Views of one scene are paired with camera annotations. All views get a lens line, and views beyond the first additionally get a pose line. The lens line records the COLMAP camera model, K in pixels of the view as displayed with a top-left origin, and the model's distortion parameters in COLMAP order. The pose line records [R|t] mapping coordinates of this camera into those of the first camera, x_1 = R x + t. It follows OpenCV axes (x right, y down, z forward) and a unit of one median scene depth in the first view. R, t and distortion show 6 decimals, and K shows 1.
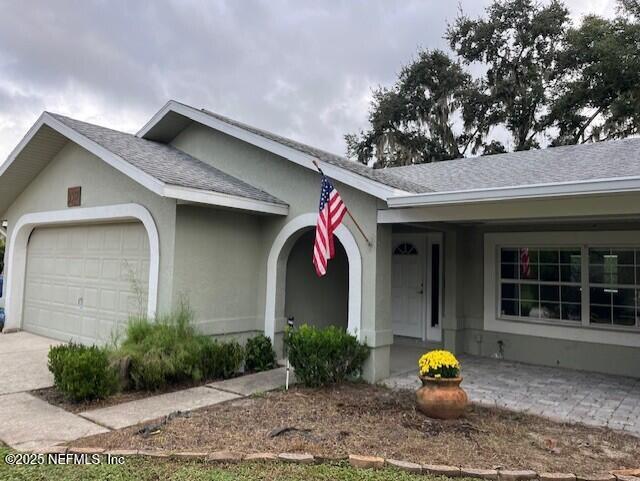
lens RADIAL K [[465.7, 0, 316.4], [0, 465.7, 232.8], [0, 0, 1]] dist [0.053530, -0.082410]
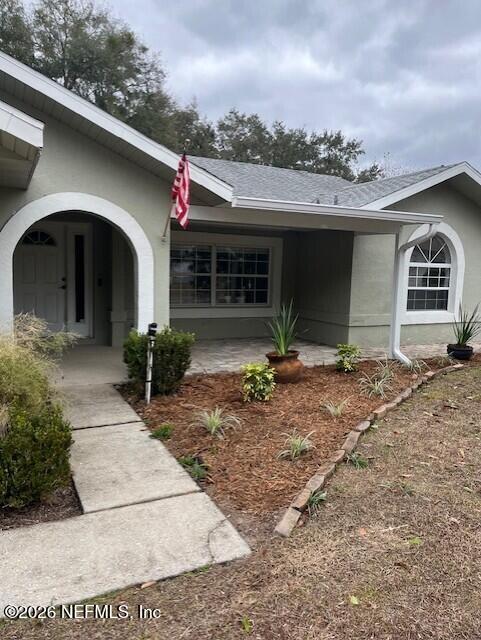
lens RADIAL K [[467.6, 0, 243.1], [0, 467.6, 310.4], [0, 0, 1]] dist [0.036350, -0.074739]
pose [[0.457176, -0.095295, 0.884256, -0.548538], [-0.078810, 0.985991, 0.147005, 0.011016], [-0.885877, -0.136895, 0.443262, 0.342862]]
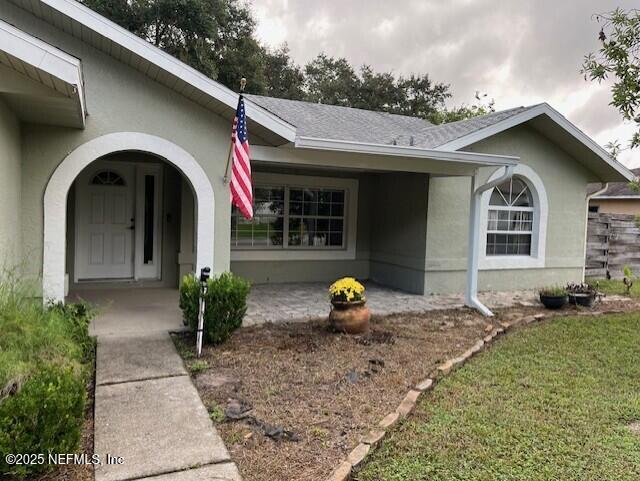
lens RADIAL K [[467.6, 0, 318.2], [0, 467.6, 225.2], [0, 0, 1]] dist [0.036350, -0.074739]
pose [[0.482179, -0.042579, 0.875037, -0.498338], [-0.084626, 0.991884, 0.094897, 0.006846], [-0.871976, -0.119808, 0.474662, 0.324436]]
